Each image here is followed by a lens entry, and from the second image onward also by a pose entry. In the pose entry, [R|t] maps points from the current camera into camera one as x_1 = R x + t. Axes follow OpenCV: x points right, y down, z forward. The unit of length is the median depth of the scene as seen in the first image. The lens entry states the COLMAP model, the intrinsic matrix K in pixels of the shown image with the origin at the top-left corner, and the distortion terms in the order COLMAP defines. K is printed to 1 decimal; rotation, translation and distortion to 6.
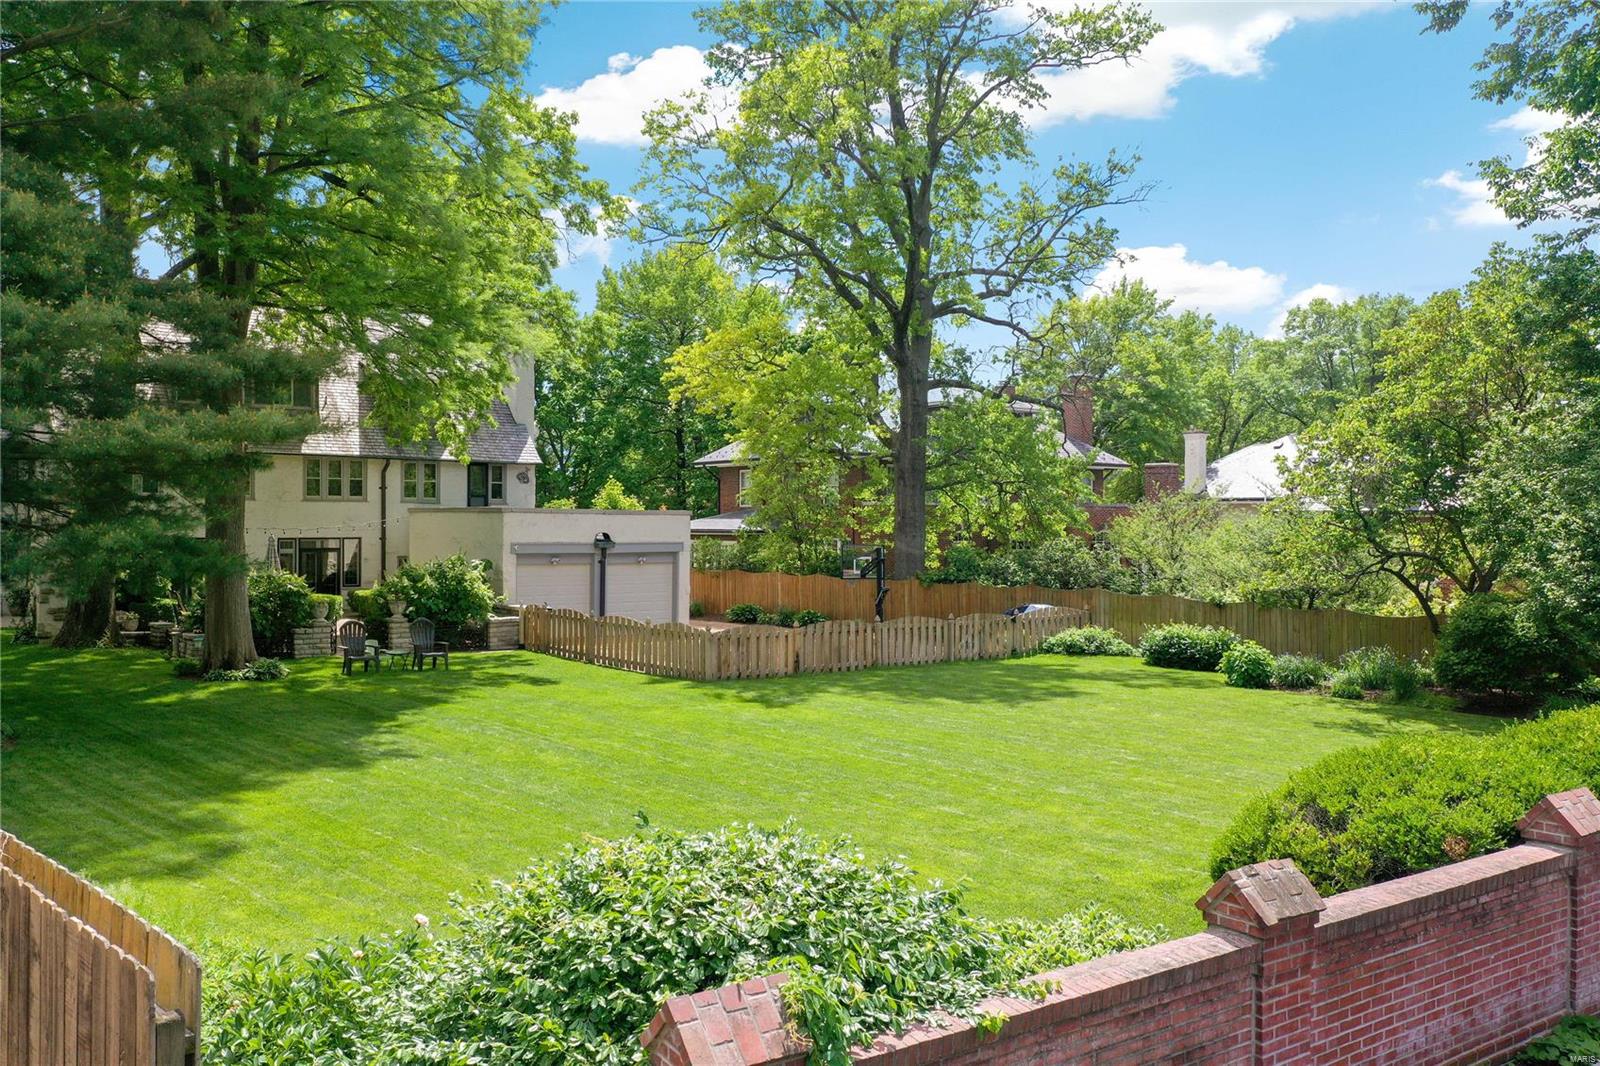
lens RADIAL K [[1266.2, 0, 794.6], [0, 1266.2, 533.0], [0, 0, 1]] dist [0.006890, 0.011232]
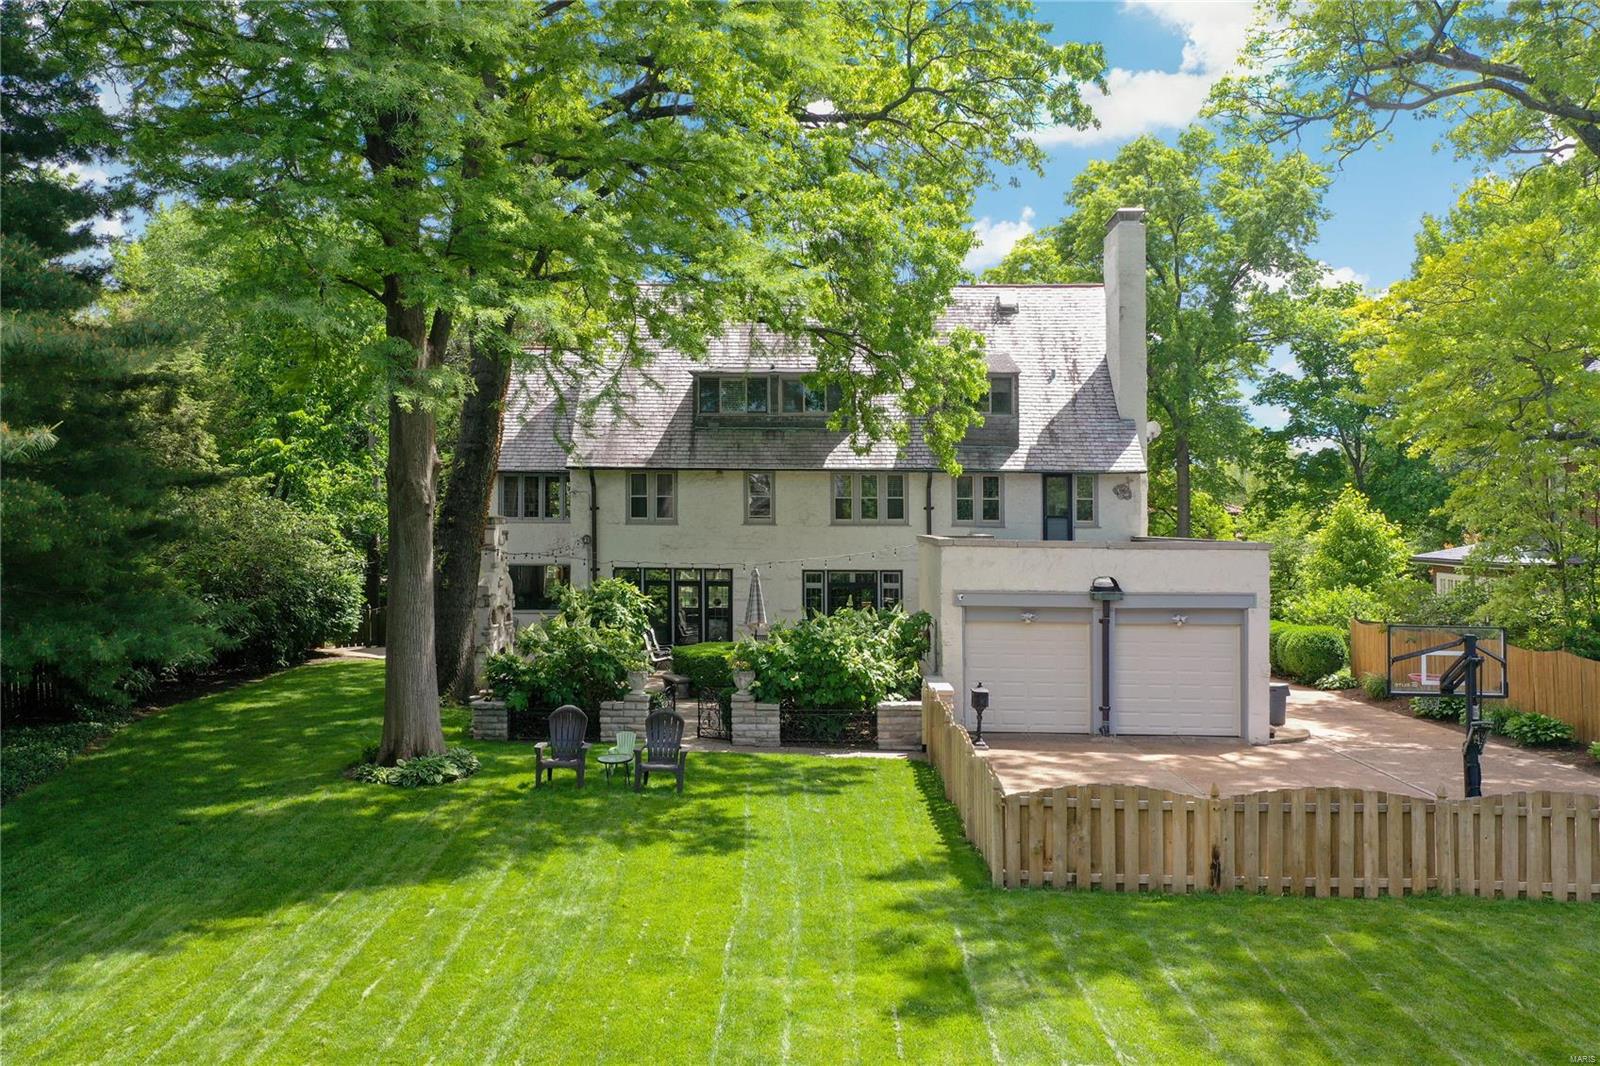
lens RADIAL K [[1266.2, 0, 802.9], [0, 1266.2, 522.6], [0, 0, 1]] dist [0.006890, 0.011232]
pose [[0.764728, -0.001187, -0.644353, 0.133398], [-0.008051, 0.999903, -0.011398, -0.017346], [0.644303, 0.013904, 0.764644, 0.349506]]
